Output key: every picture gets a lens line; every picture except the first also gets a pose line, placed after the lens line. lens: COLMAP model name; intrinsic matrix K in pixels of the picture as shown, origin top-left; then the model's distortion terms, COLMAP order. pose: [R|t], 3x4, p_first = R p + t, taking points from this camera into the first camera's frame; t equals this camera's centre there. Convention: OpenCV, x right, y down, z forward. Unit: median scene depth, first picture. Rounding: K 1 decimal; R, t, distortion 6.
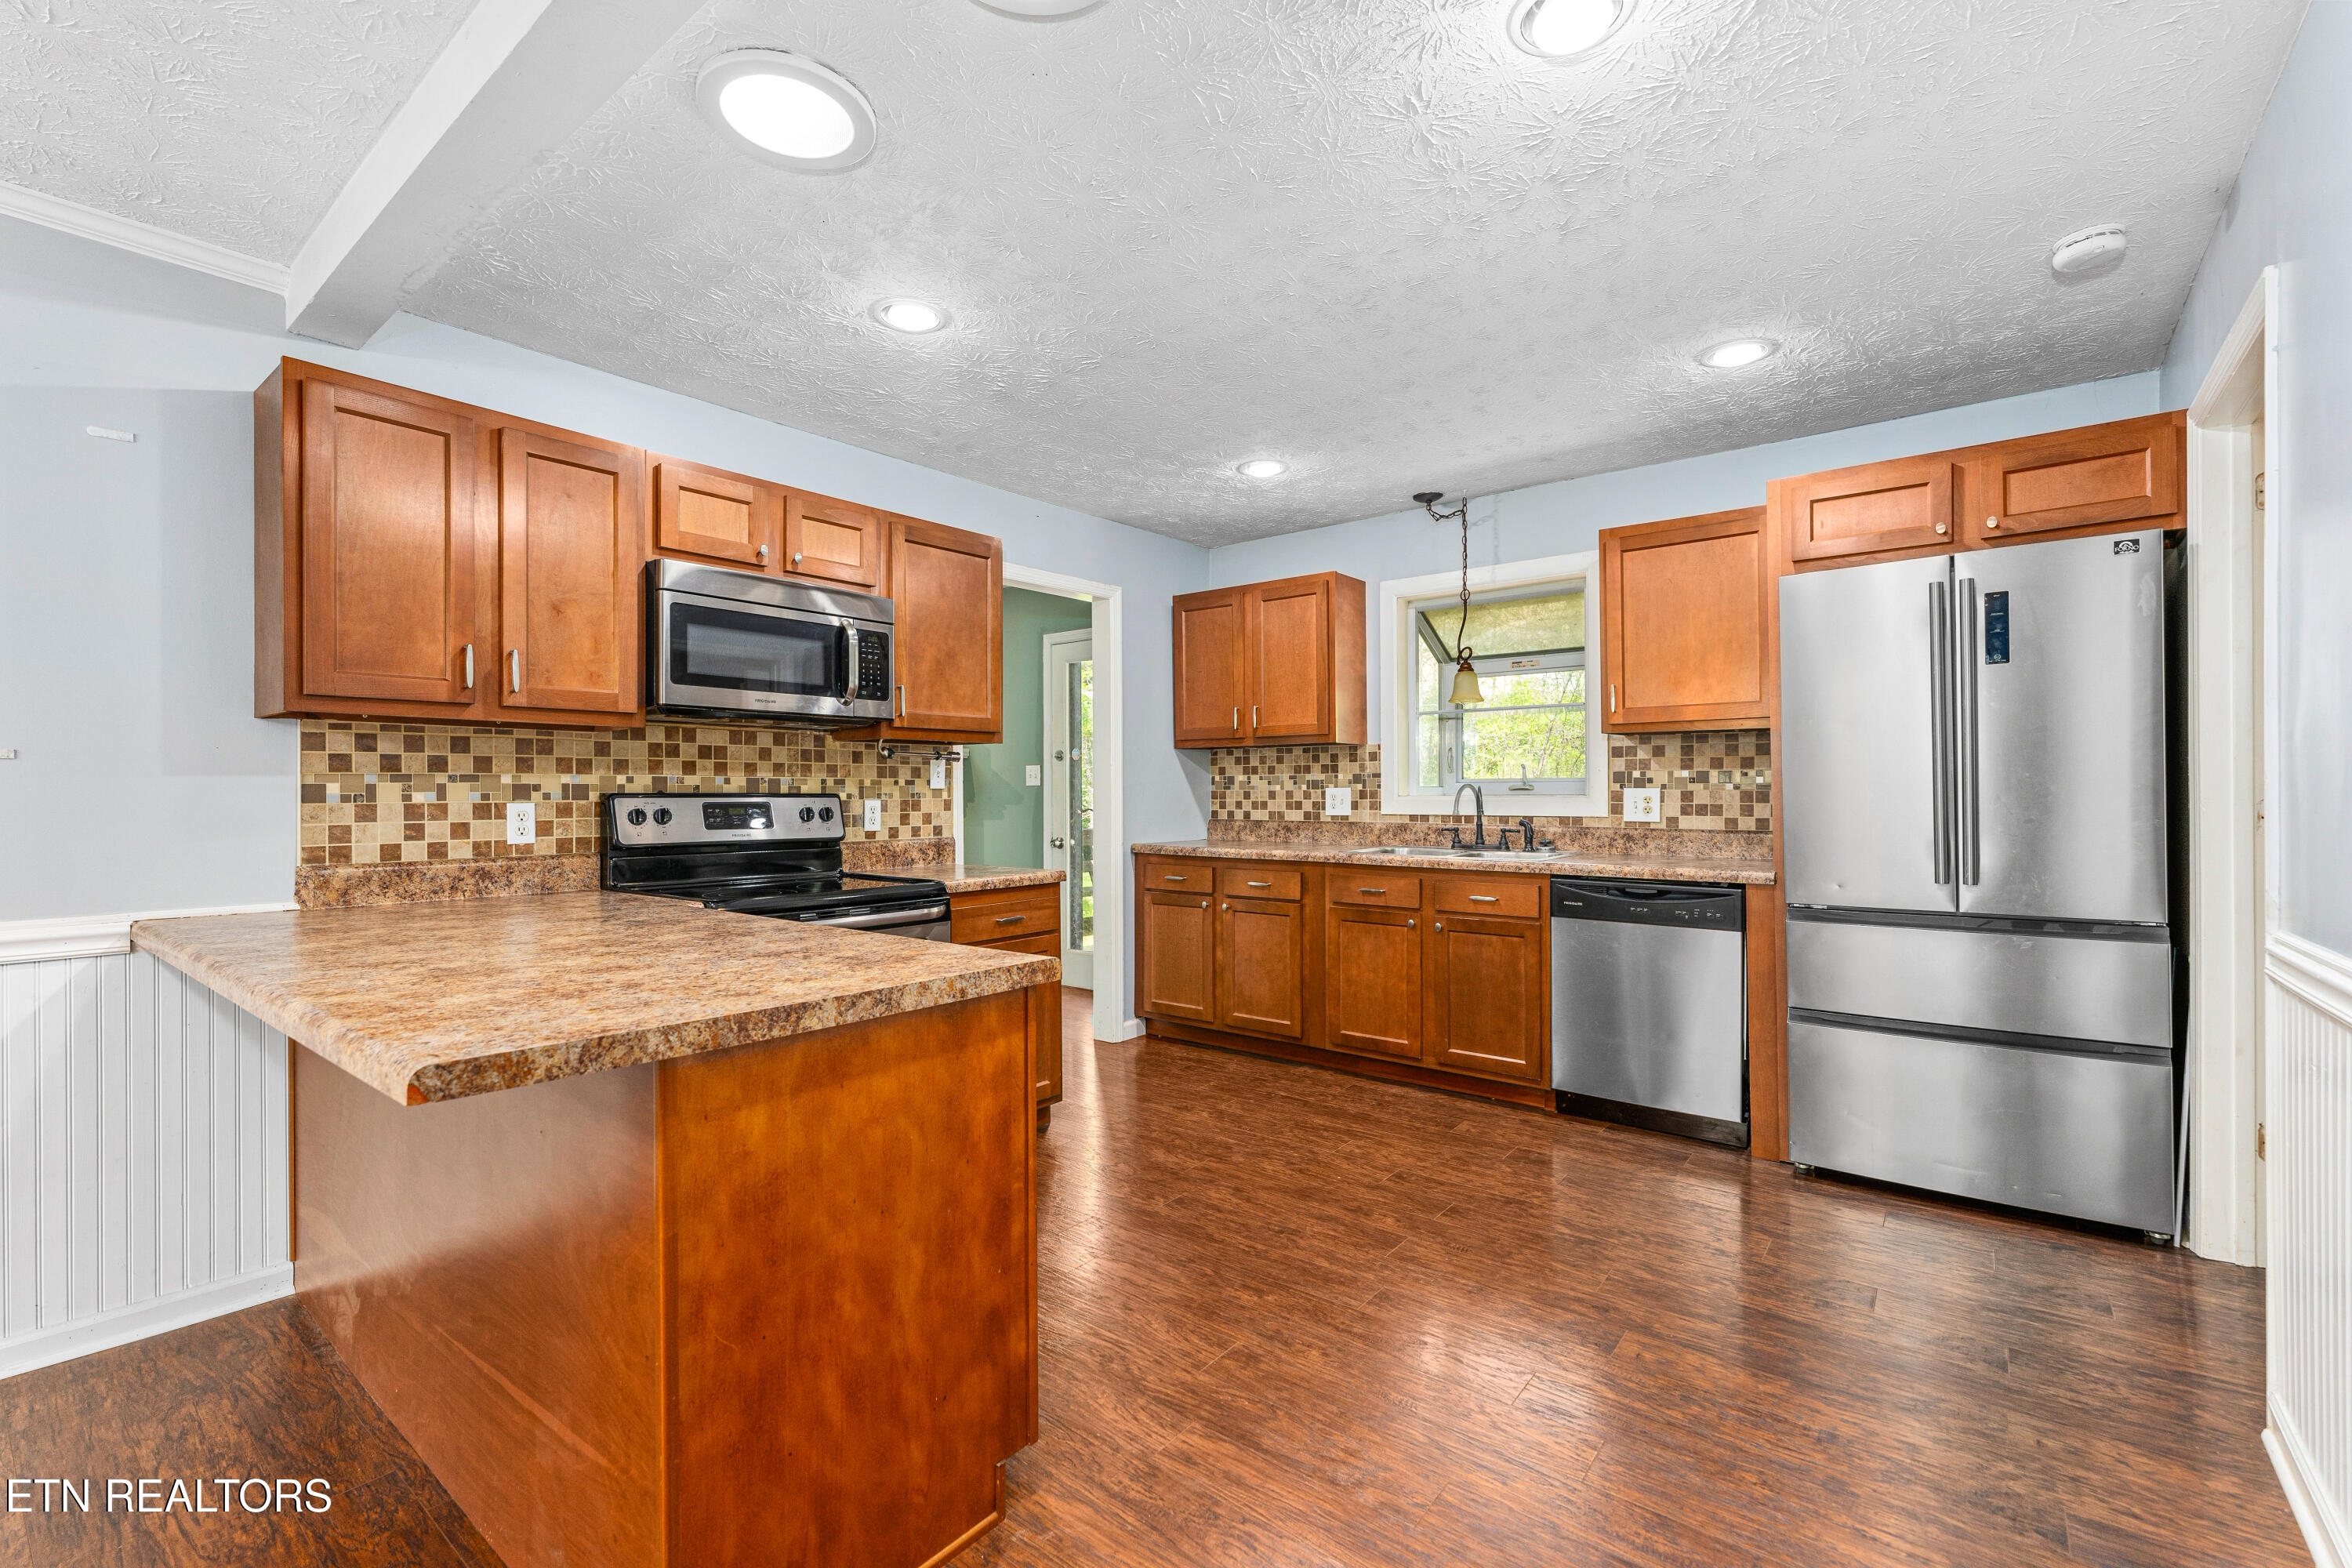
lens RADIAL K [[1011.6, 0, 1176.0], [0, 1011.6, 784.0], [0, 0, 1]] dist [-0.001620, -0.000095]
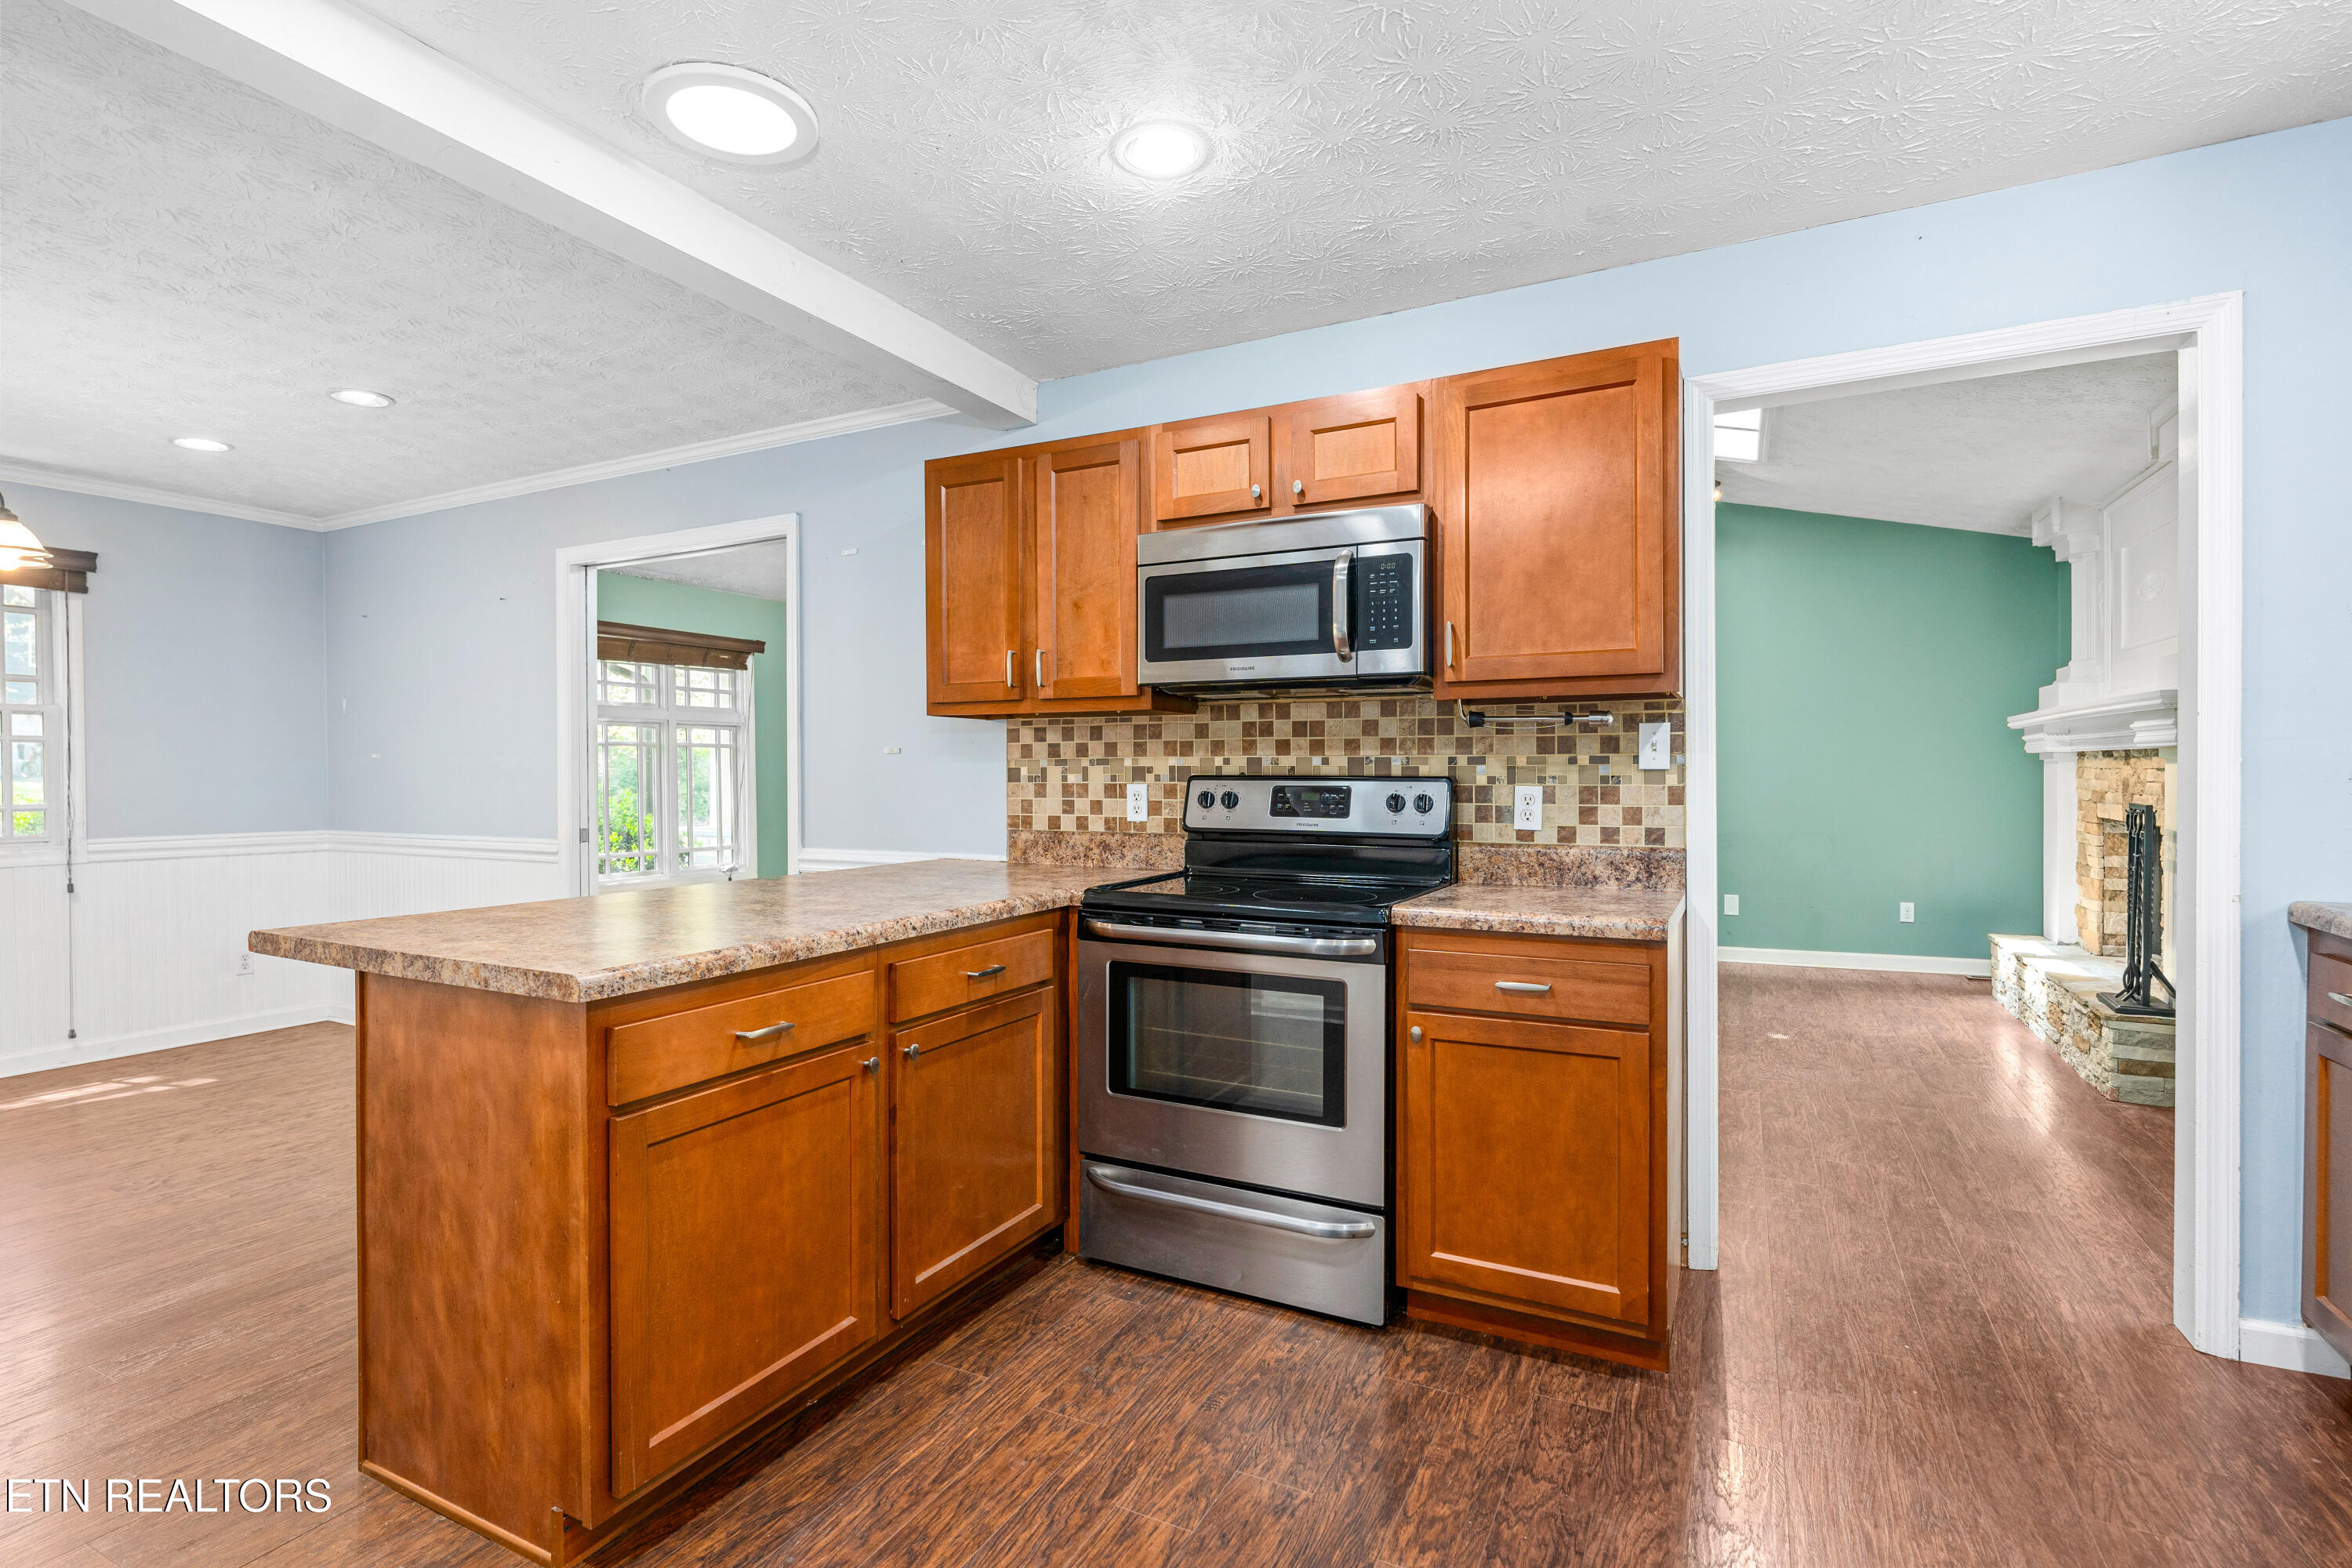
lens RADIAL K [[1121.0, 0, 1176.0], [0, 1121.0, 784.0], [0, 0, 1]] dist [-0.000764, 0.000027]
pose [[0.189558, 0.012393, -0.981791, 0.457796], [0.008788, 0.999859, 0.014318, 0.001576], [0.981830, -0.011342, 0.189422, 0.676524]]
